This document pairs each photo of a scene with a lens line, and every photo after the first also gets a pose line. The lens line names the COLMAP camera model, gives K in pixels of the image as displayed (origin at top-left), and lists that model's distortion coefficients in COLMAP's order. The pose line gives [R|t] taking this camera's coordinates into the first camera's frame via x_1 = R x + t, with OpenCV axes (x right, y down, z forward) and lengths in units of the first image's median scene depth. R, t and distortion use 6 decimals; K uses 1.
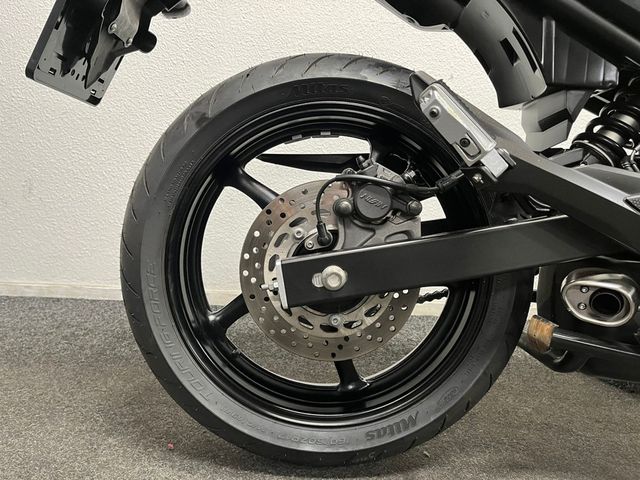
lens RADIAL K [[483.5, 0, 319.2], [0, 483.5, 239.0], [0, 0, 1]] dist [0.036316, 0.001318]
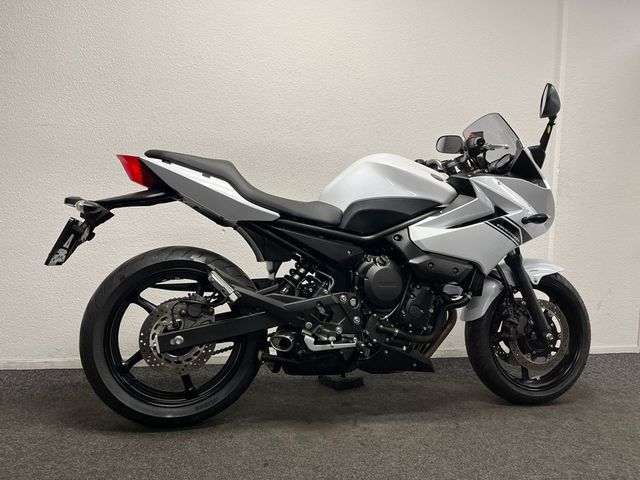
lens RADIAL K [[483.5, 0, 322.9], [0, 483.5, 244.1], [0, 0, 1]] dist [0.036316, 0.001318]
pose [[0.967999, -0.013343, 0.250599, 0.121108], [0.045421, 0.991408, -0.122663, -0.070758], [-0.246810, 0.130120, 0.960288, -1.612117]]
